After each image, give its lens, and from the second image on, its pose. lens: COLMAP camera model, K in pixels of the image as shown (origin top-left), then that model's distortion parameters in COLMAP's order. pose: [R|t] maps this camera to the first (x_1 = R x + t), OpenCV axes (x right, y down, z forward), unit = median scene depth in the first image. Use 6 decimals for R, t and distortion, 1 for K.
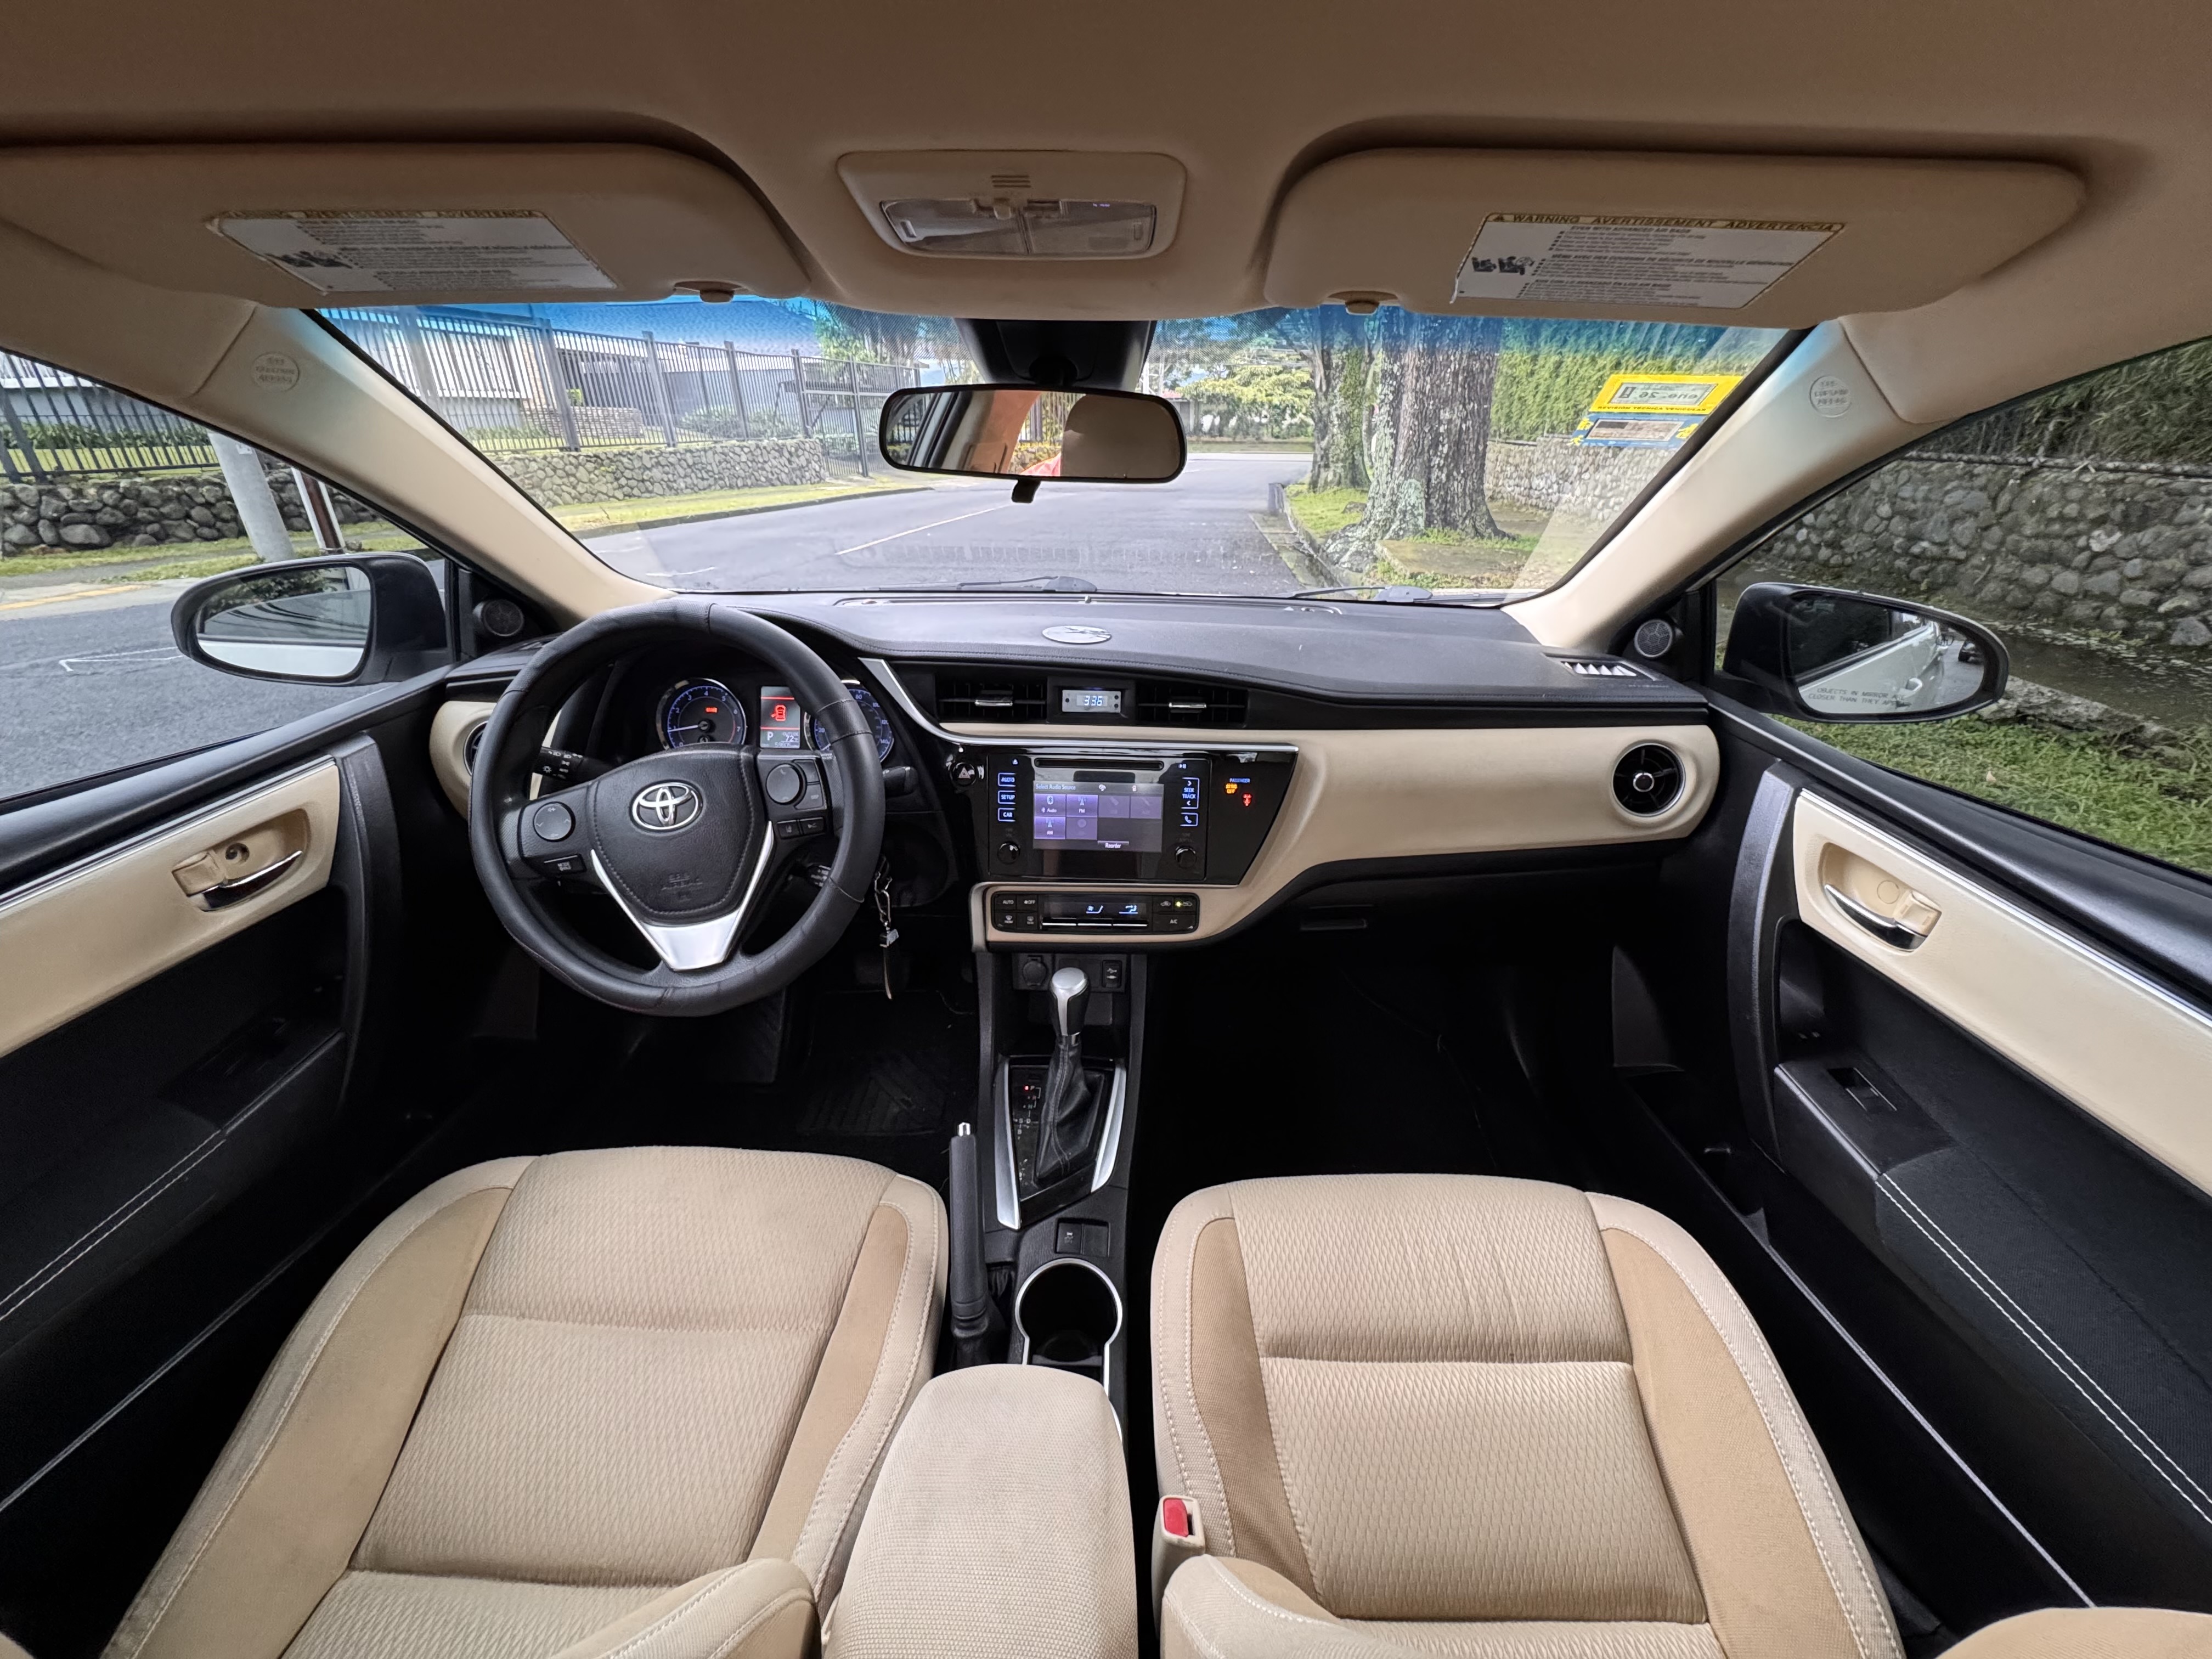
lens RADIAL K [[897.3, 0, 1115.3], [0, 897.3, 827.4], [0, 0, 1]] dist [0.001502, -0.001514]
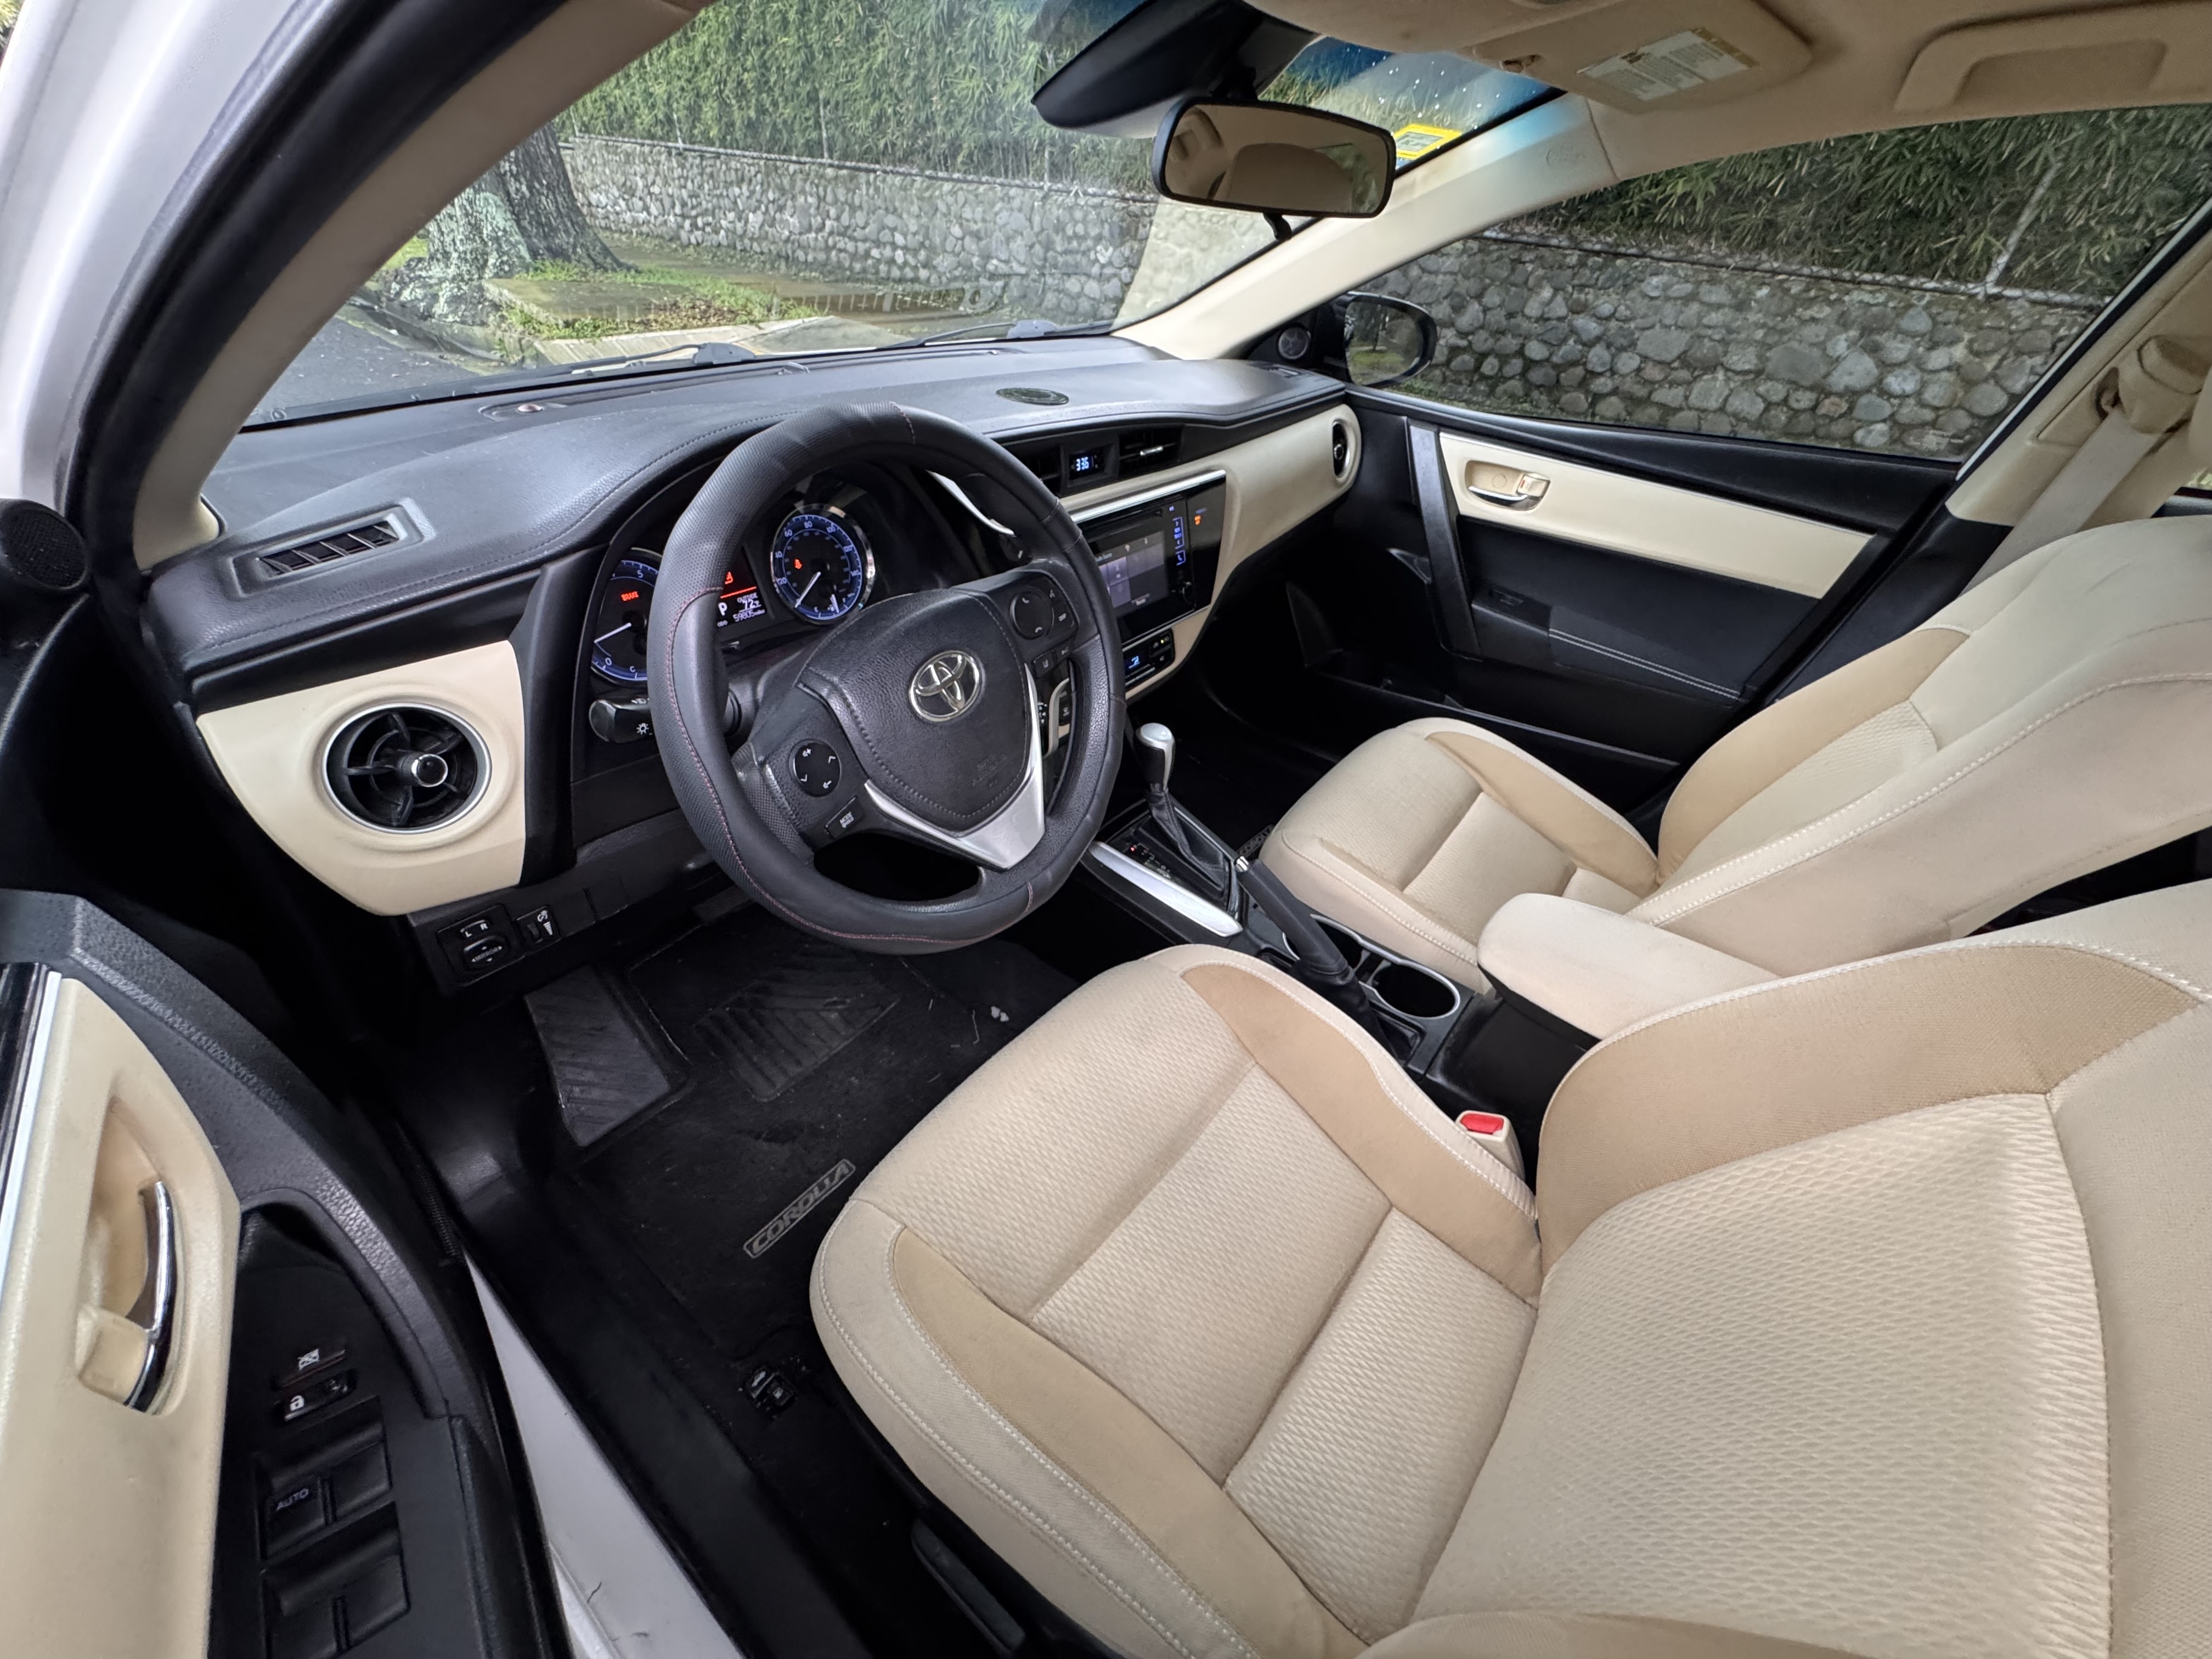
lens RADIAL K [[897.3, 0, 1111.8], [0, 897.3, 831.2], [0, 0, 1]] dist [0.001502, -0.001514]
pose [[0.591672, -0.455135, 0.665414, -0.185695], [0.277299, 0.889925, 0.362130, -0.028858], [-0.756987, -0.029743, 0.652752, 0.070695]]
